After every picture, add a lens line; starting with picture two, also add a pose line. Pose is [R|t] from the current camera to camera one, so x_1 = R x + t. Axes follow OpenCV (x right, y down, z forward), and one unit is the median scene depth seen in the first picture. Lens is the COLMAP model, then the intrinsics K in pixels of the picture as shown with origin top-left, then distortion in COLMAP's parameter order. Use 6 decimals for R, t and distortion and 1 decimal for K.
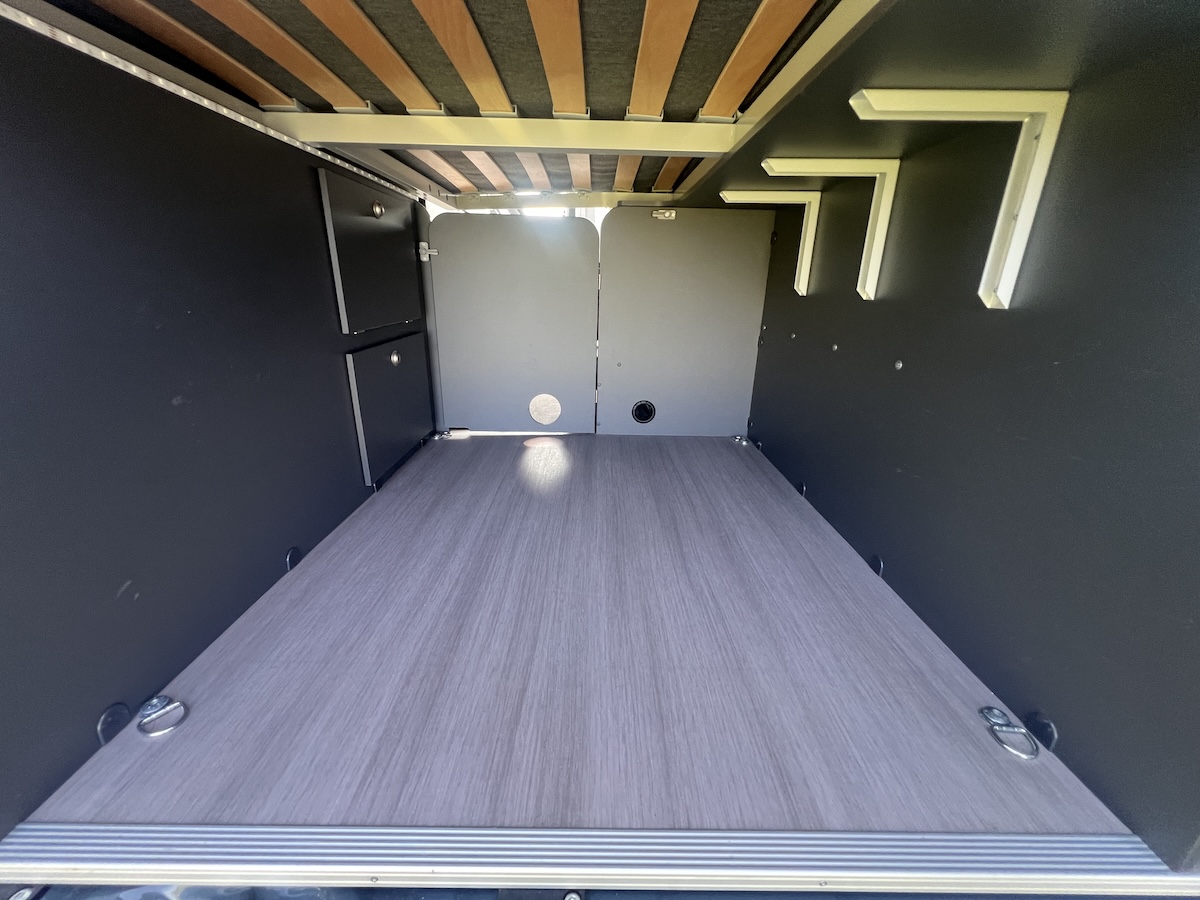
lens RADIAL K [[482.1, 0, 598.2], [0, 482.1, 451.2], [0, 0, 1]] dist [-0.001736, 0.000510]
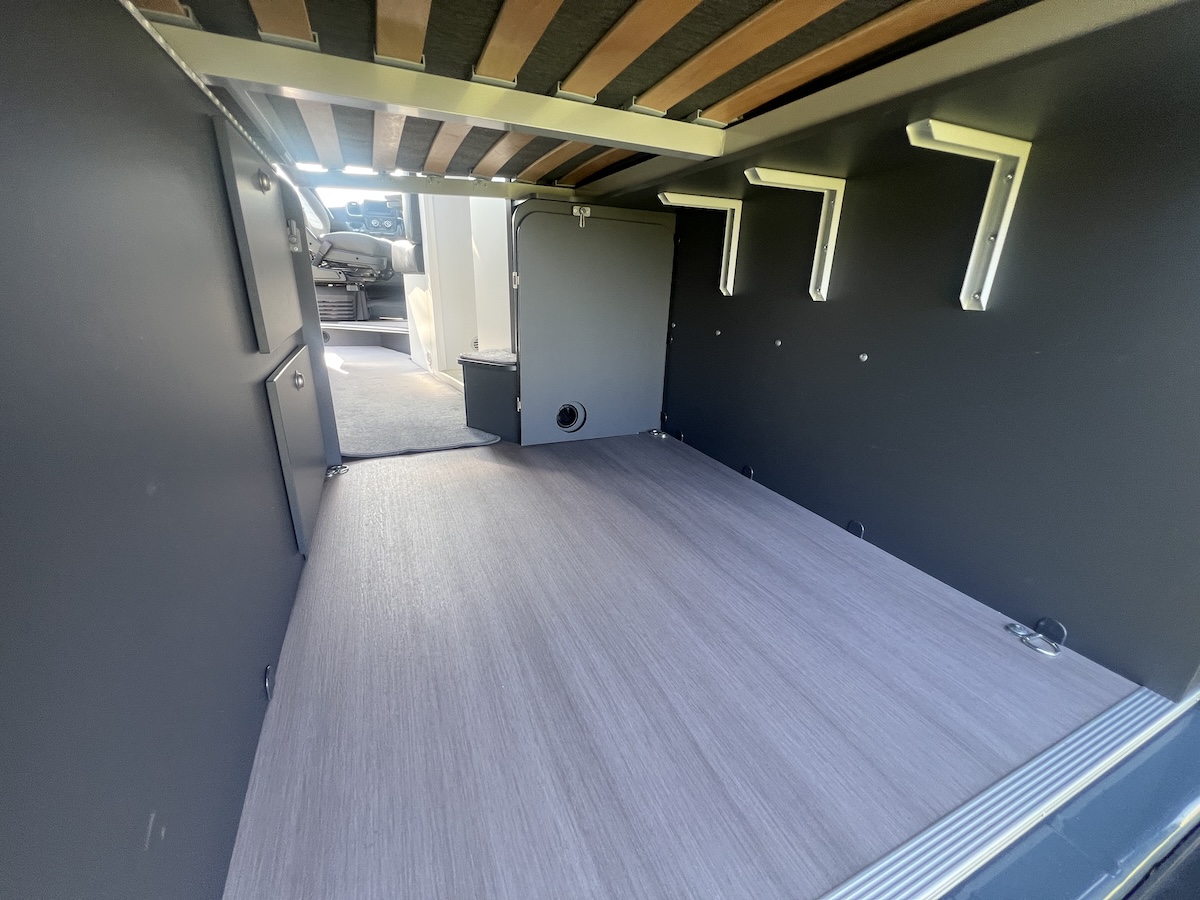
lens RADIAL K [[482.1, 0, 598.2], [0, 482.1, 451.2], [0, 0, 1]] dist [-0.001736, 0.000510]
pose [[0.912406, -0.130149, 0.388041, -0.514469], [0.125424, 0.991390, 0.037600, -0.089739], [-0.389594, 0.014364, 0.920875, 0.203413]]
